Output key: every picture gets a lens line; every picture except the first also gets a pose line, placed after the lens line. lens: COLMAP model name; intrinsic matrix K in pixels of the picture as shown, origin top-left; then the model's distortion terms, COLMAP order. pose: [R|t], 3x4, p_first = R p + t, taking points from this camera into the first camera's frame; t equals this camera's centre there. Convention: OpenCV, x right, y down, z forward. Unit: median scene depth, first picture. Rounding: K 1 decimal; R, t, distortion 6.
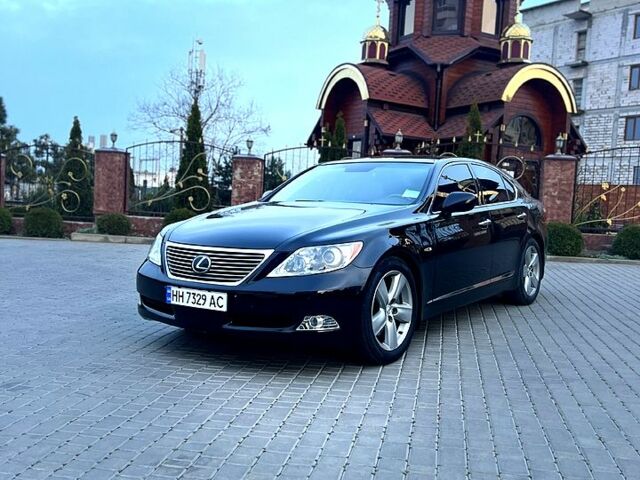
lens RADIAL K [[633.1, 0, 320.0], [0, 633.1, 240.0], [0, 0, 1]] dist [0.130821, -0.280326]
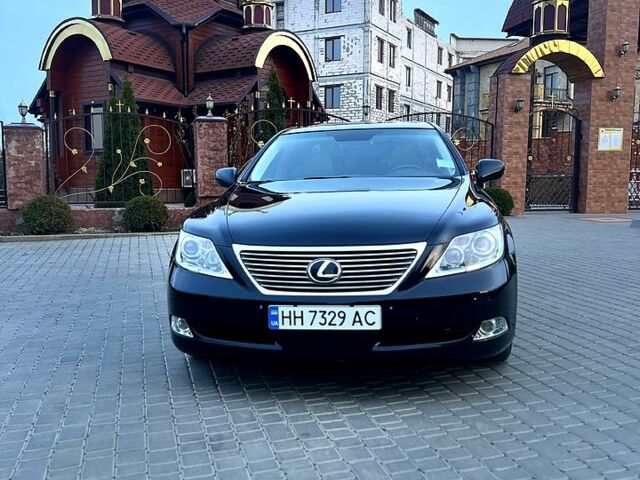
lens RADIAL K [[641.1, 0, 320.0], [0, 641.1, 240.0], [0, 0, 1]] dist [0.063473, -0.085130]
pose [[0.891635, -0.093776, 0.442938, -0.384942], [0.072822, 0.995281, 0.064125, -0.033702], [-0.446861, -0.024921, 0.894256, 0.252395]]
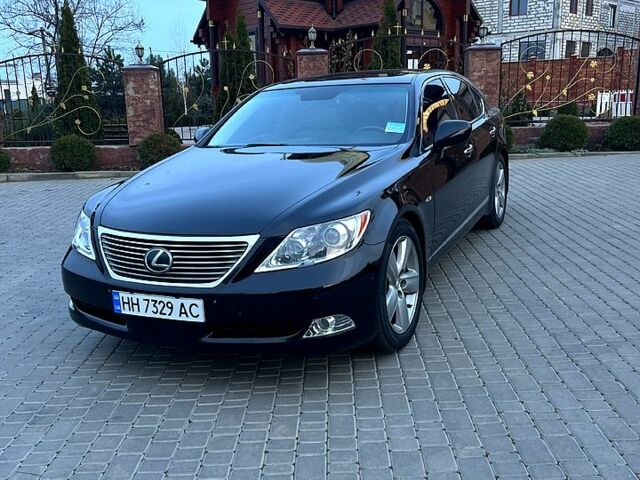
lens RADIAL K [[641.1, 0, 320.0], [0, 641.1, 240.0], [0, 0, 1]] dist [0.063473, -0.085130]
pose [[0.982025, -0.109709, 0.153591, -0.085076], [0.083278, 0.982086, 0.169033, -0.071851], [-0.169384, -0.153204, 0.973570, 0.178476]]
